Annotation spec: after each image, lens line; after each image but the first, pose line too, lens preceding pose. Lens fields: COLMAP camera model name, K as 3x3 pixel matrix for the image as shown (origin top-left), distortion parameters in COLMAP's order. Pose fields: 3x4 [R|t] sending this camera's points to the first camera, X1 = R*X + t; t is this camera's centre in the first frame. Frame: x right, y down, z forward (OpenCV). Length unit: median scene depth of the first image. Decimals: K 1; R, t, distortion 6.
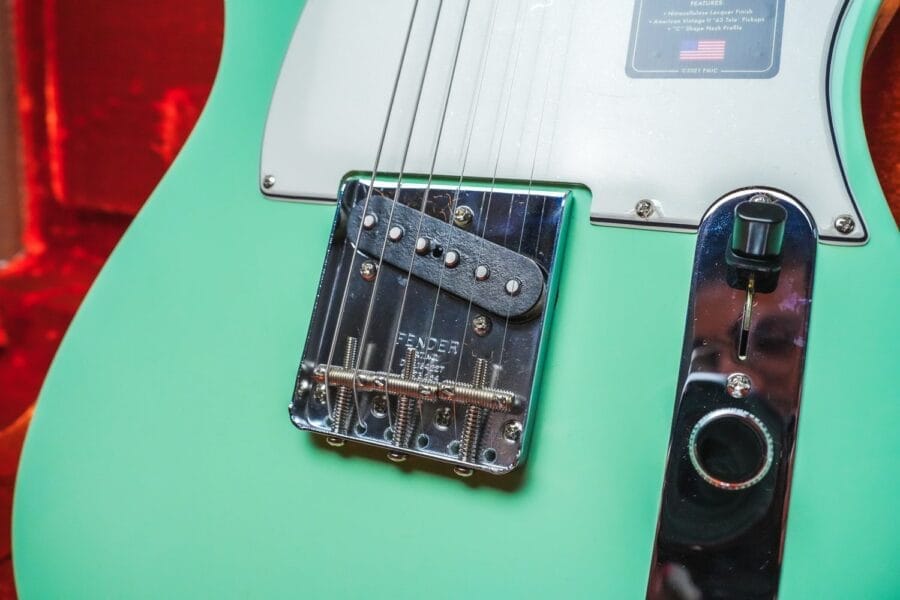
lens RADIAL K [[722.8, 0, 452.0], [0, 722.8, 303.0], [0, 0, 1]] dist [-0.076617, 0.009031]
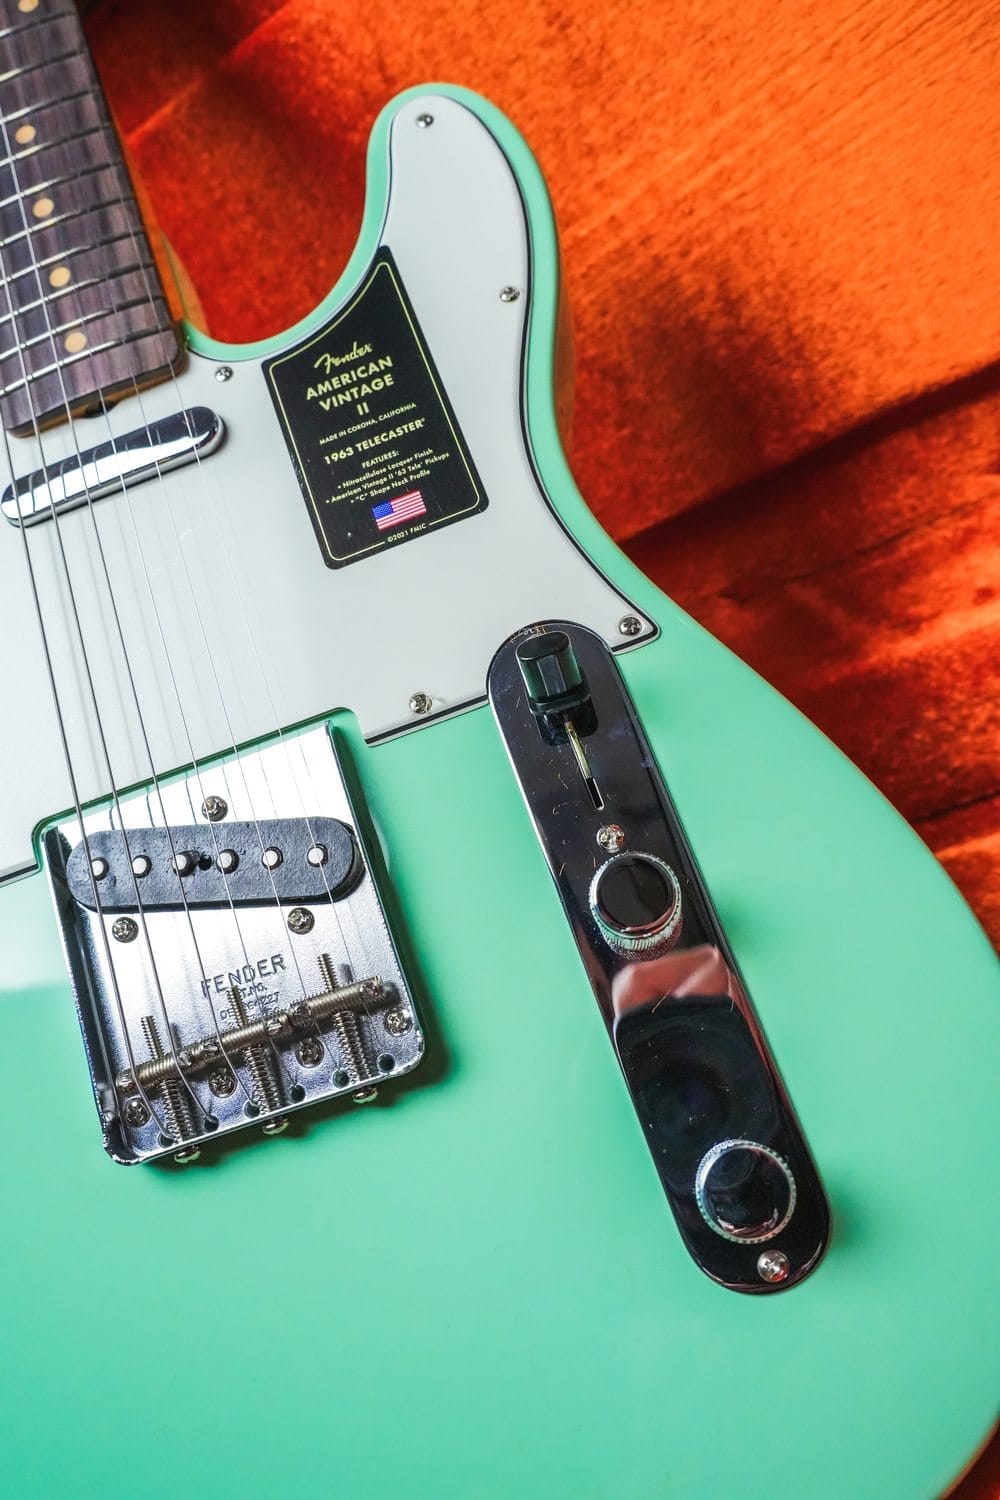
lens RADIAL K [[1204.7, 0, 499.2], [0, 1204.7, 752.6], [0, 0, 1]] dist [-0.076617, 0.009031]
pose [[0.854109, -0.393934, 0.339577, -0.144719], [0.448839, 0.888157, -0.098598, 0.094472], [-0.262757, 0.236629, 0.935396, -0.300635]]
